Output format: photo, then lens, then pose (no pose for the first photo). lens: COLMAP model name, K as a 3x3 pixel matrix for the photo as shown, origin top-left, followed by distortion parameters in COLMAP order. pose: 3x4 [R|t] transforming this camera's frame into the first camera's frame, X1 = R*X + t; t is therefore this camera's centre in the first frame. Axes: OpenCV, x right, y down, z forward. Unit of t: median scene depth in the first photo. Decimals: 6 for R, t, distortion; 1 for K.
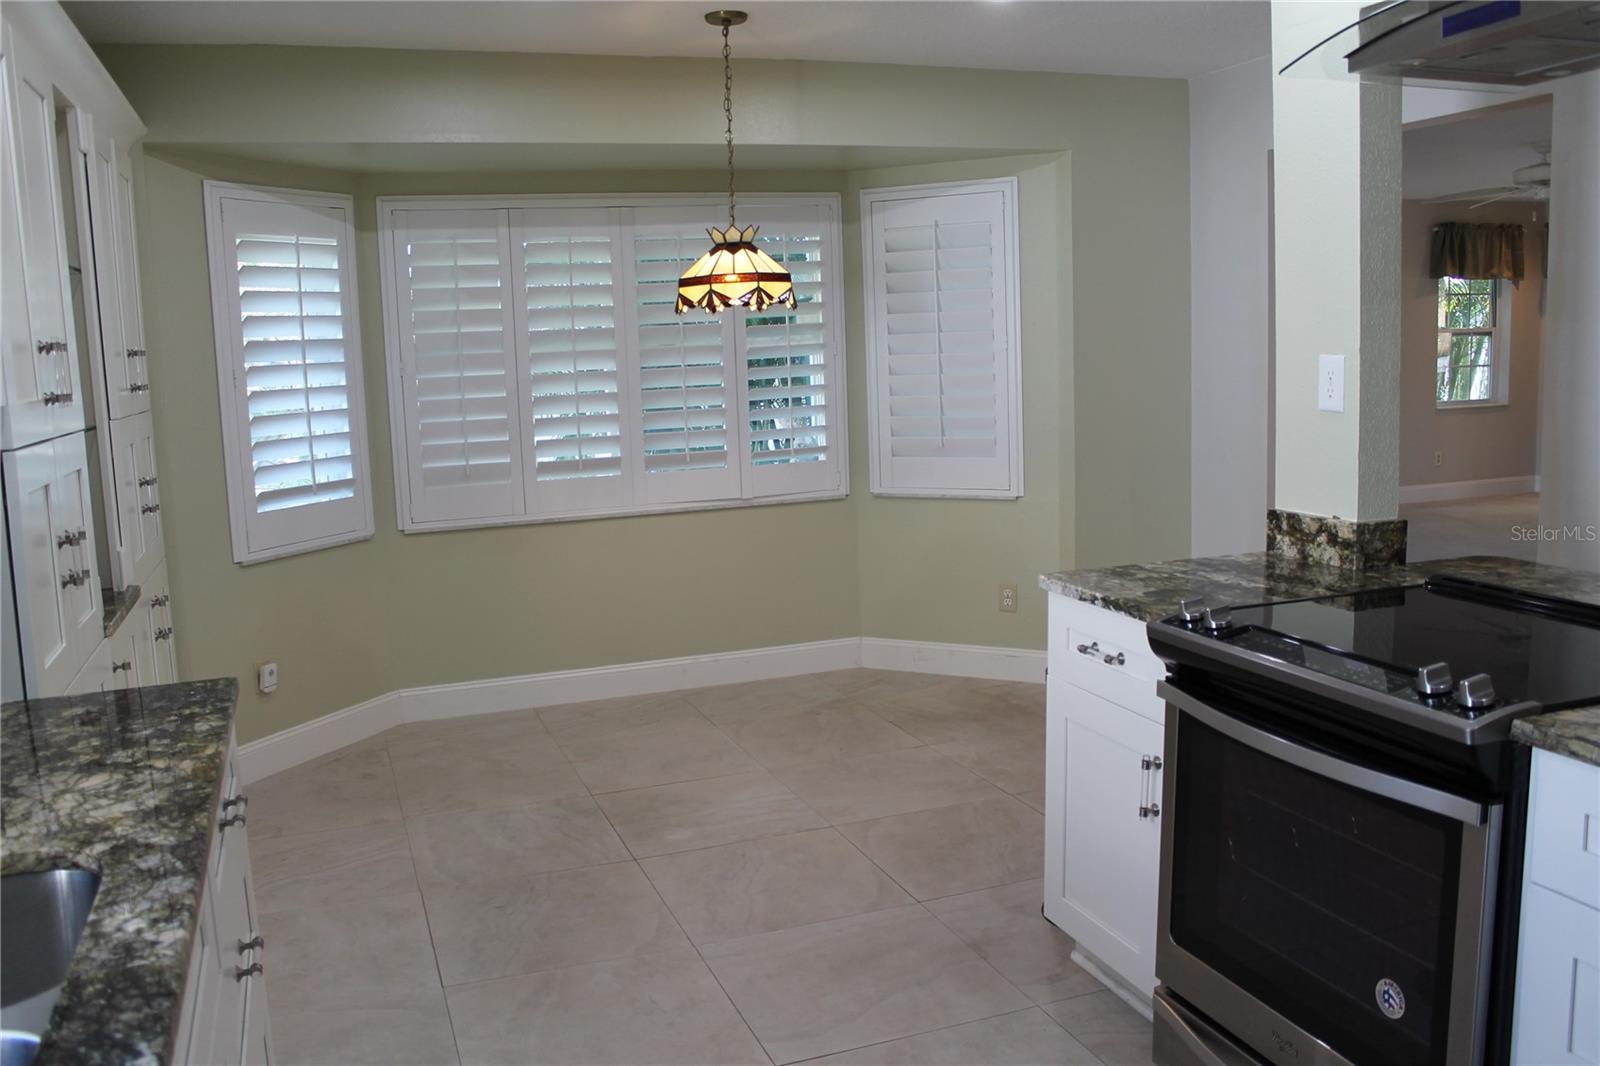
lens RADIAL K [[1345.3, 0, 795.9], [0, 1345.3, 532.1], [0, 0, 1]] dist [-0.160462, 0.136800]
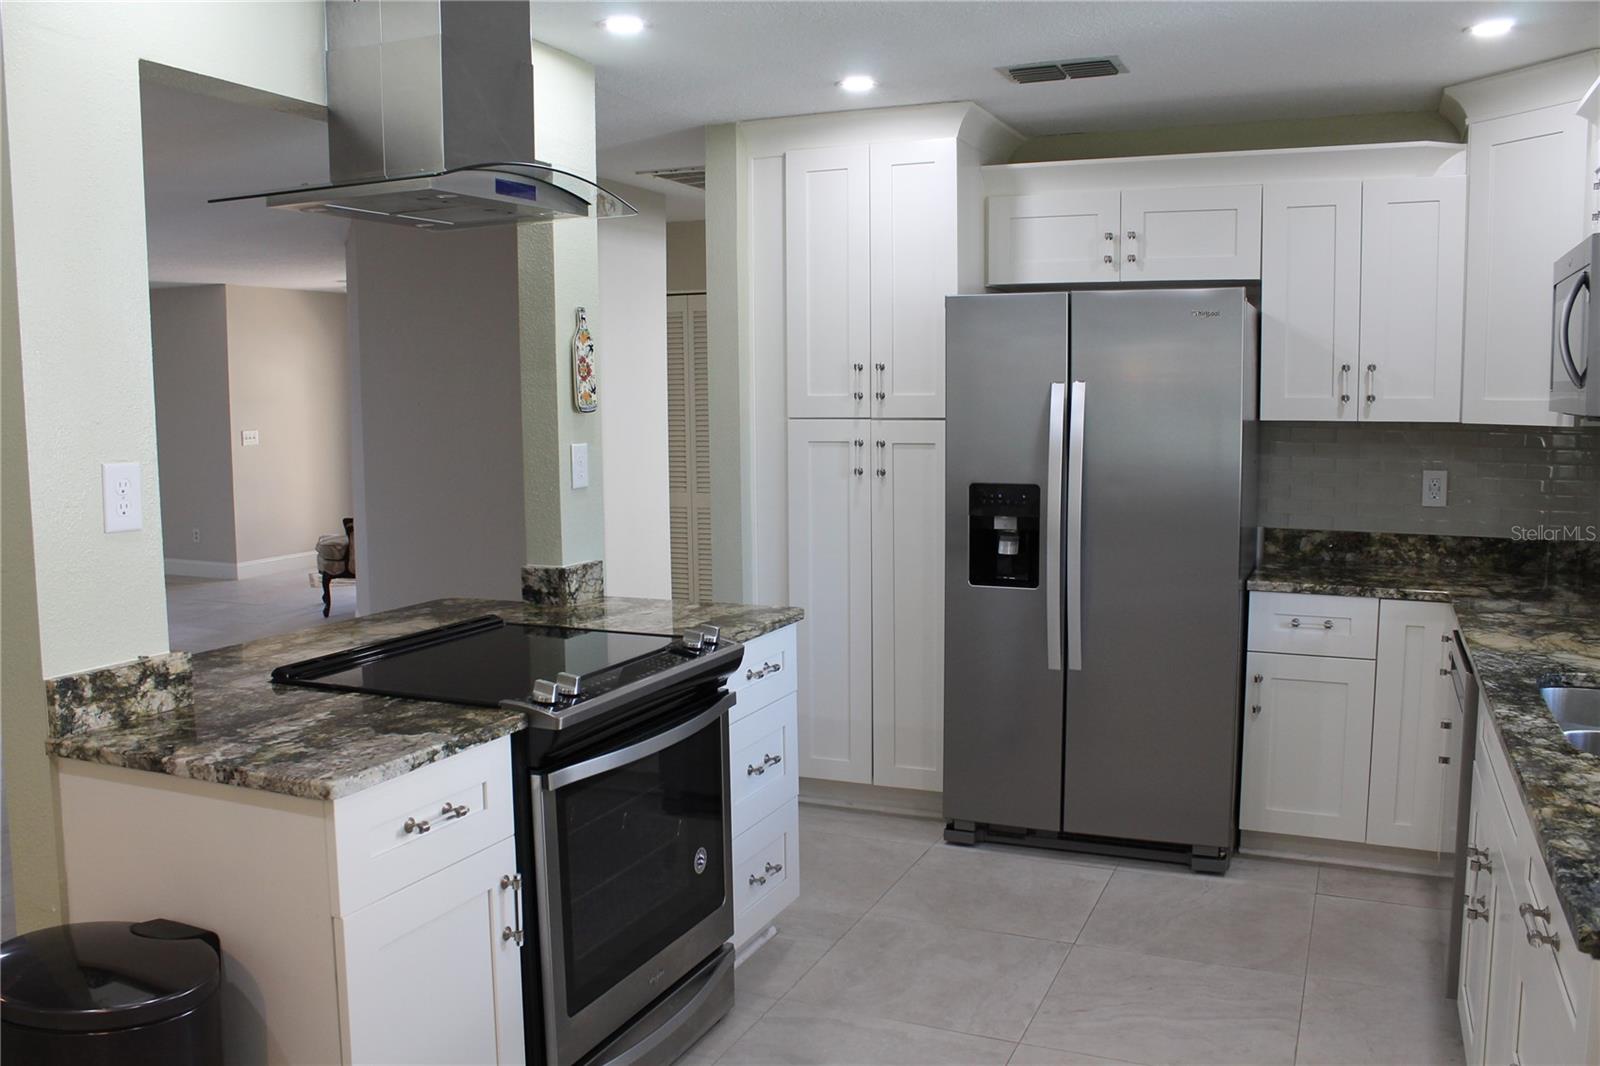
lens RADIAL K [[1345.3, 0, 800.0], [0, 1345.3, 531.6], [0, 0, 1]] dist [-0.160462, 0.136800]
pose [[-0.723656, -0.033274, 0.689358, -0.448639], [0.130406, 0.974253, 0.183919, -0.185299], [-0.677729, 0.222991, -0.700684, 1.283802]]
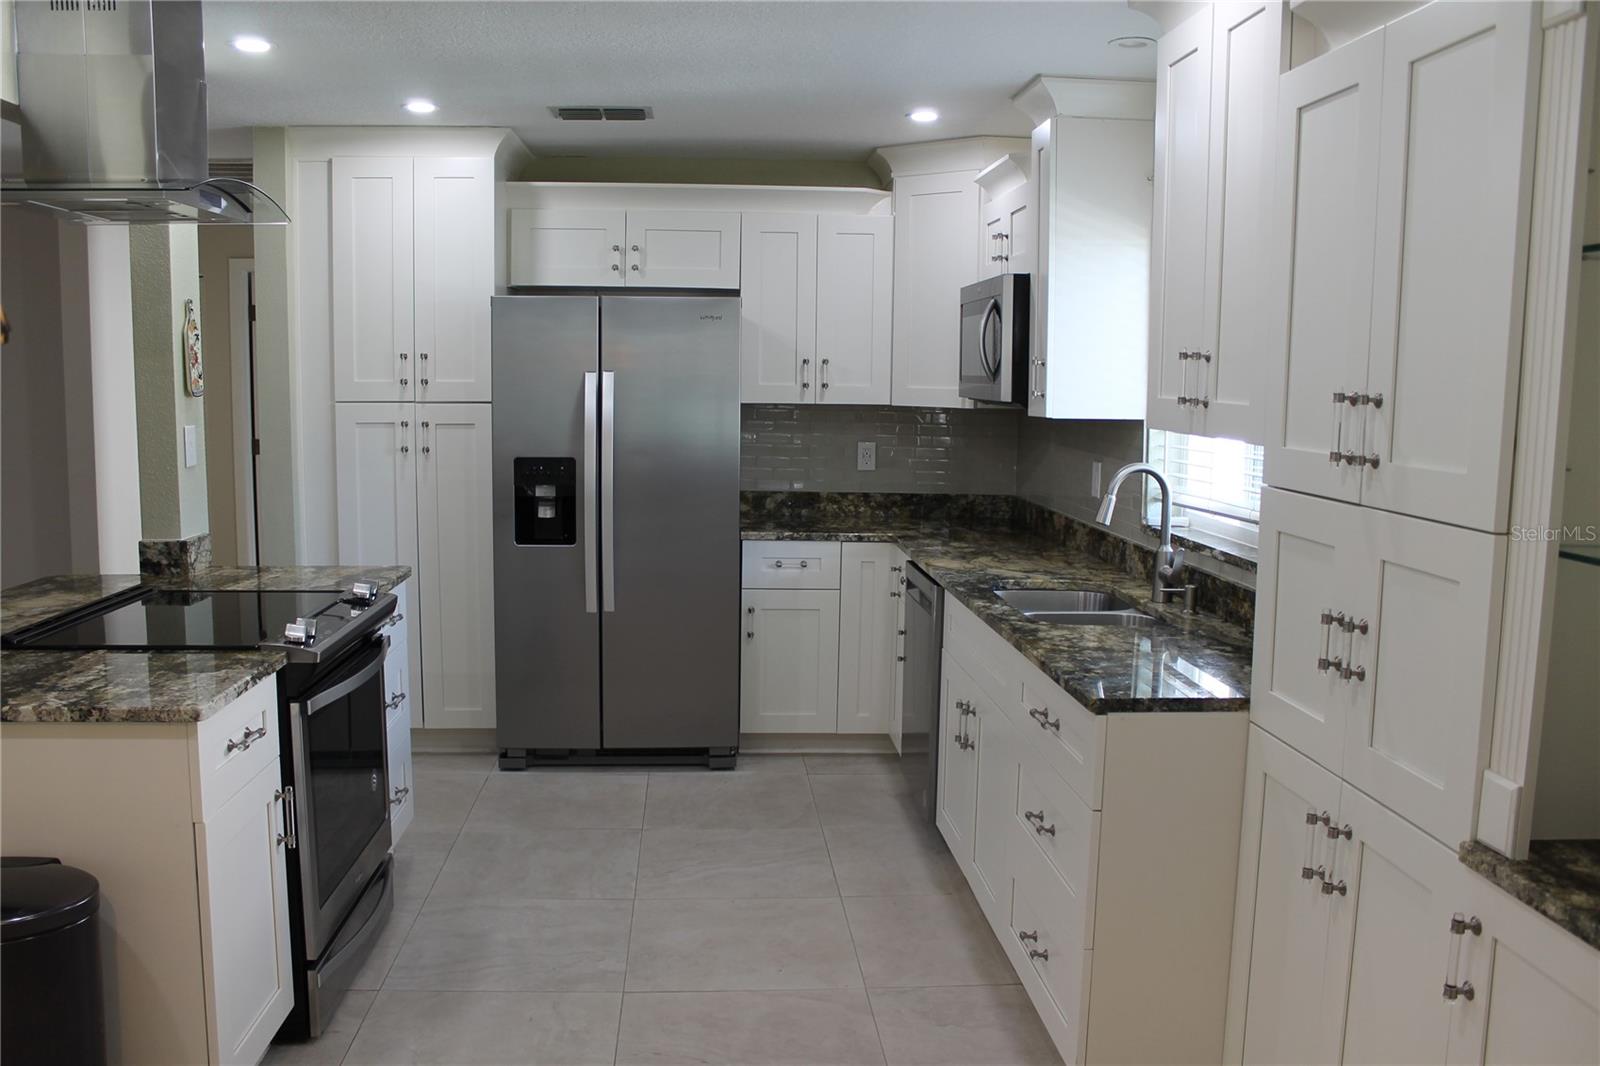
lens RADIAL K [[1345.3, 0, 789.2], [0, 1345.3, 536.3], [0, 0, 1]] dist [-0.160462, 0.136800]
pose [[-0.960413, -0.011364, 0.278348, -0.383768], [0.060386, 0.966920, 0.247829, -0.245263], [-0.271957, 0.254827, -0.927956, 1.621308]]
